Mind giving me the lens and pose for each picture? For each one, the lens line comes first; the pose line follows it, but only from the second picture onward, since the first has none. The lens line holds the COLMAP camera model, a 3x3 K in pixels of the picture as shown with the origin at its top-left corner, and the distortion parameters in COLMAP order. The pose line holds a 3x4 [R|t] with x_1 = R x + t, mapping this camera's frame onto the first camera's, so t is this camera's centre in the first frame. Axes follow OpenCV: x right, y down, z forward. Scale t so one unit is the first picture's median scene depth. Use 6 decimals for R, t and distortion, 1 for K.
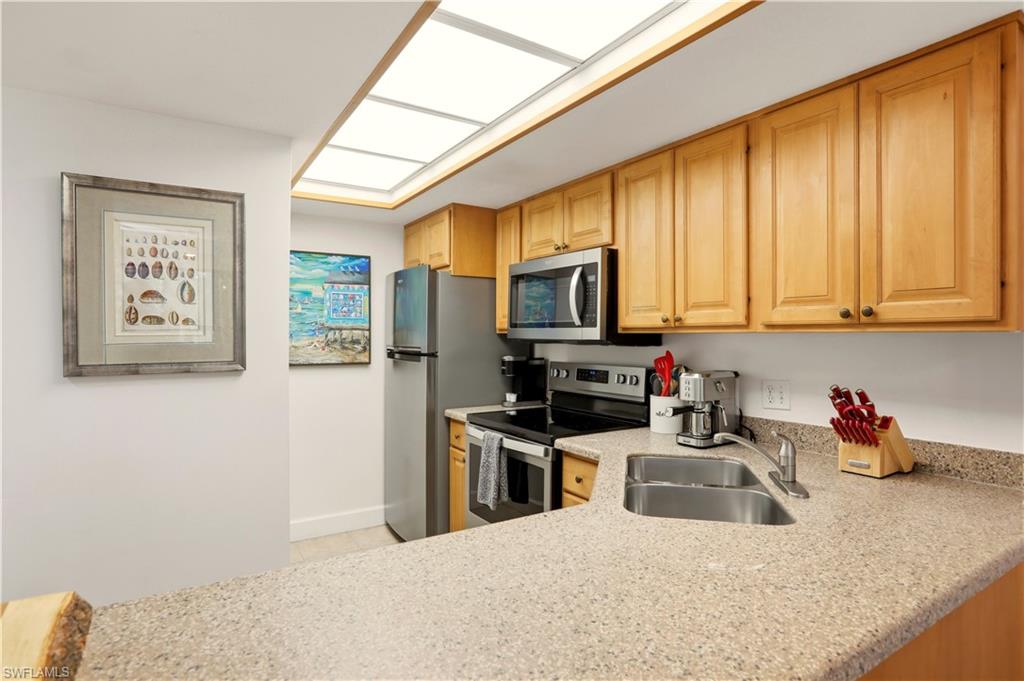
lens RADIAL K [[539.9, 0, 512.0], [0, 539.9, 340.5], [0, 0, 1]] dist [-0.000887, 0.000355]
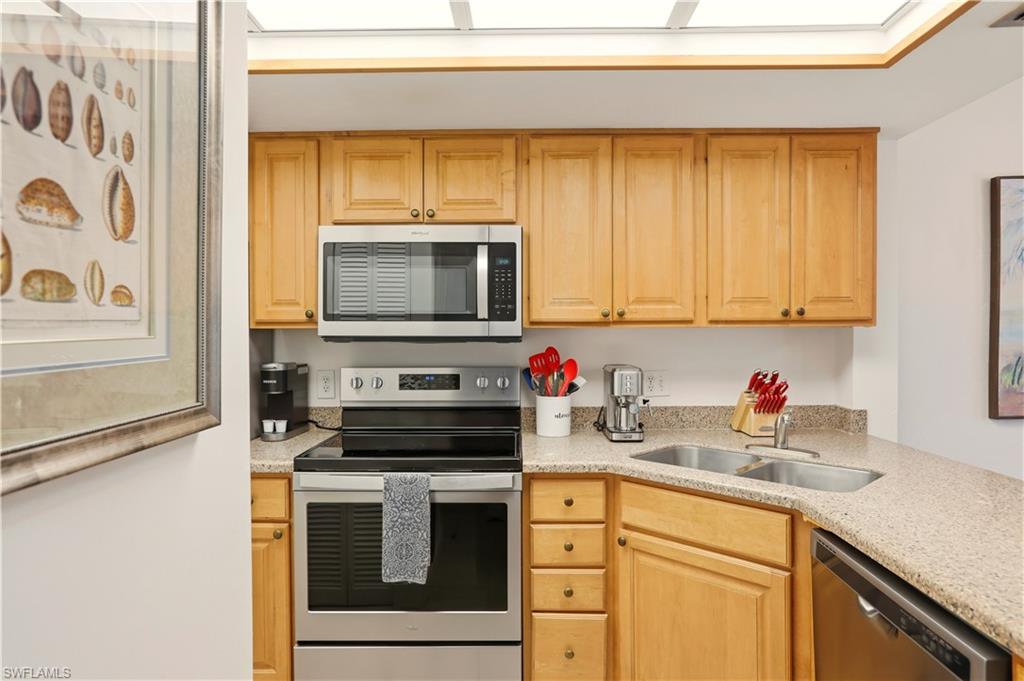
lens RADIAL K [[605.5, 0, 512.0], [0, 605.5, 340.5], [0, 0, 1]] dist [-0.000870, 0.000739]
pose [[0.553330, -0.019377, 0.832737, -0.624940], [0.012661, 0.999810, 0.014852, -0.008496], [-0.832866, 0.002325, 0.553470, 0.488776]]
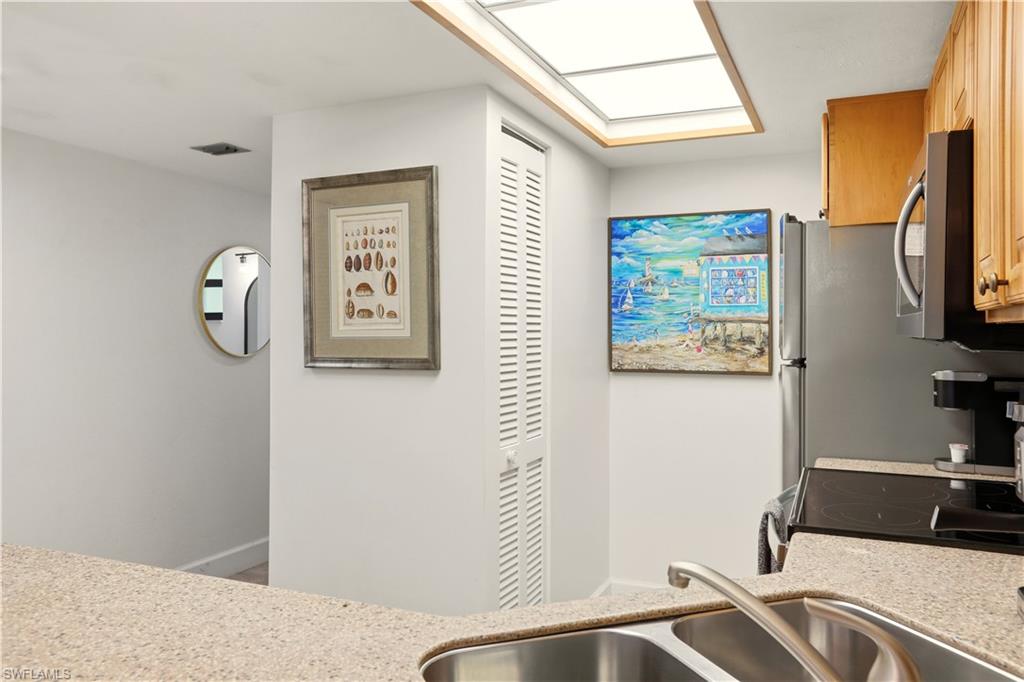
lens RADIAL K [[771.3, 0, 509.7], [0, 771.3, 326.2], [0, 0, 1]] dist [-0.002166, 0.002009]
pose [[0.562945, -0.006187, -0.826471, 0.494802], [-0.009677, 0.999854, -0.014076, 0.001630], [0.826438, 0.015922, 0.562803, 0.340943]]
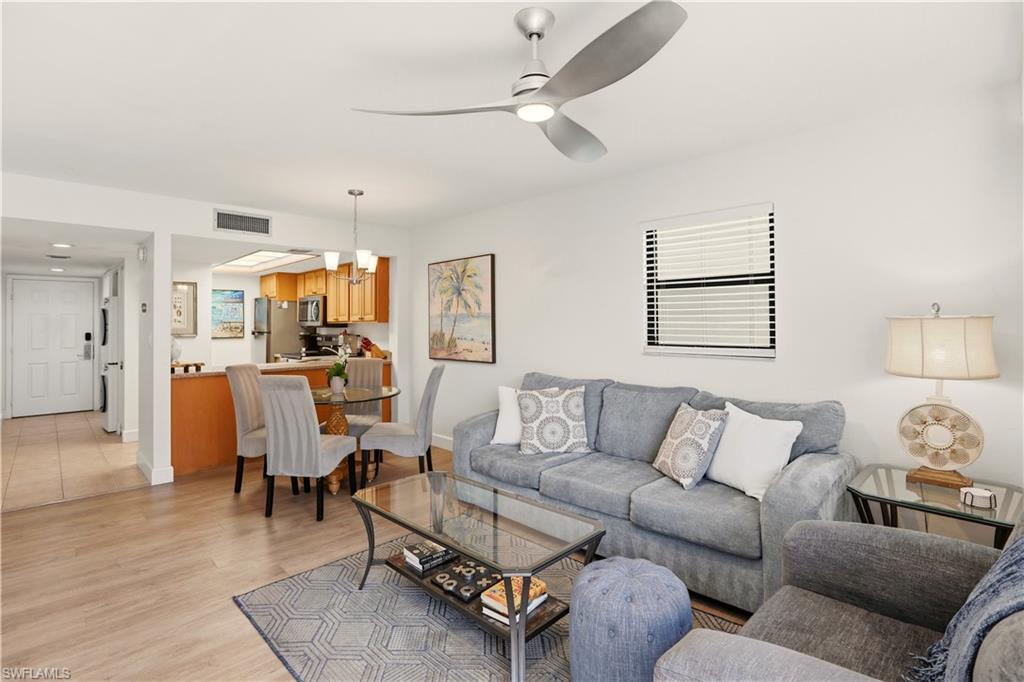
lens RADIAL K [[514.2, 0, 509.6], [0, 514.2, 322.9], [0, 0, 1]] dist [-0.000616, -0.000003]
pose [[0.984256, -0.007181, 0.176603, 0.709379], [0.009261, 0.999897, -0.010958, 0.023929], [-0.176506, 0.012421, 0.984221, -2.069107]]
